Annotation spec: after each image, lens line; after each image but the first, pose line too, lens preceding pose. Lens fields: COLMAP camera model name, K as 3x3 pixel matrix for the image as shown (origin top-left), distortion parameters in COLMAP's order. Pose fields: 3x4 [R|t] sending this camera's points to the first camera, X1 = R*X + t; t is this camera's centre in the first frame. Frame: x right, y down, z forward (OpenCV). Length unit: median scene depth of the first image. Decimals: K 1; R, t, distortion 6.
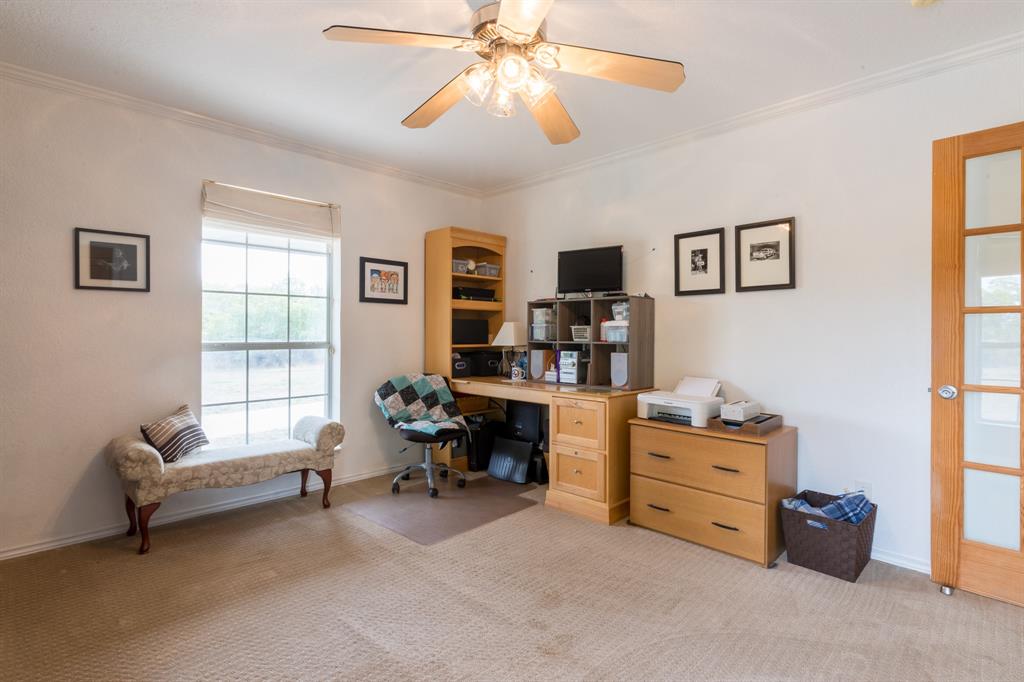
lens RADIAL K [[498.8, 0, 514.4], [0, 498.8, 341.0], [0, 0, 1]] dist [0.001289, 0.000354]
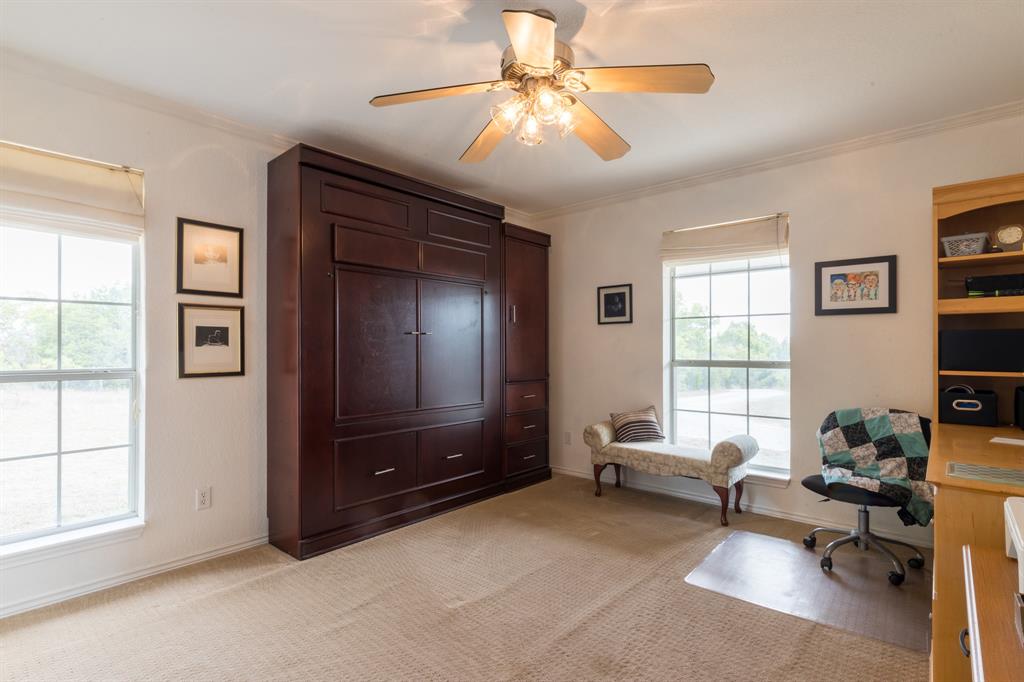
lens RADIAL K [[499.4, 0, 517.6], [0, 499.4, 353.7], [0, 0, 1]] dist [-0.001185, 0.000354]
pose [[0.063625, 0.006010, -0.997956, 0.590487], [-0.017024, 0.999843, 0.004936, -0.010043], [0.997829, 0.016676, 0.063717, 0.506879]]
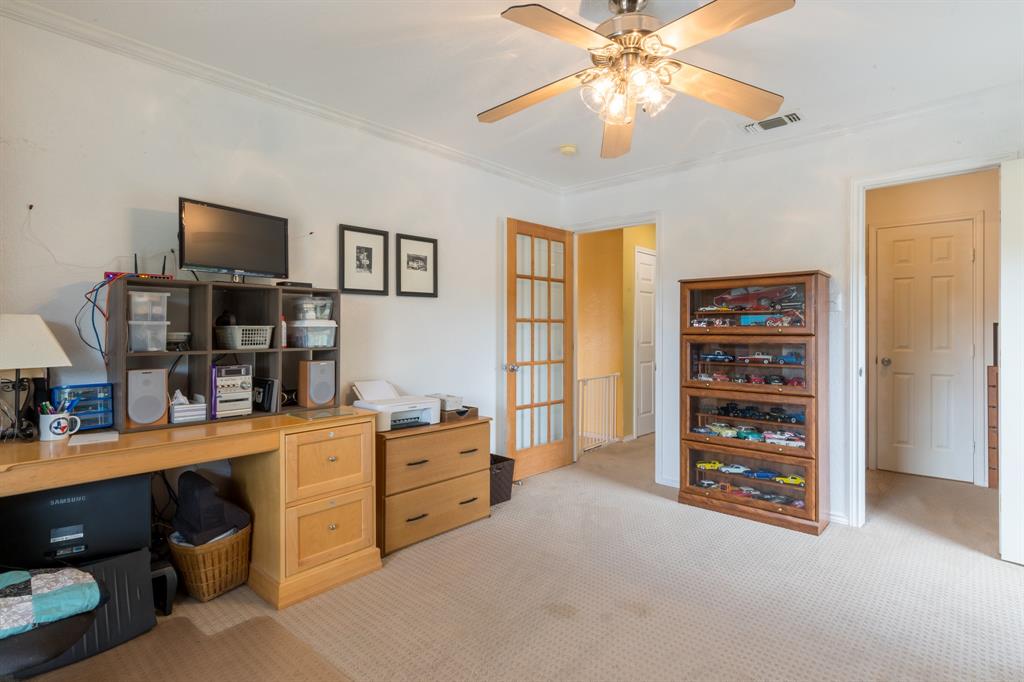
lens RADIAL K [[505.7, 0, 511.9], [0, 505.7, 342.5], [0, 0, 1]] dist [0.001438, 0.000435]
pose [[-0.035081, -0.023895, 0.999099, -0.601887], [0.022017, 0.999453, 0.024676, -0.018677], [-0.999142, 0.022863, -0.034536, 0.748754]]
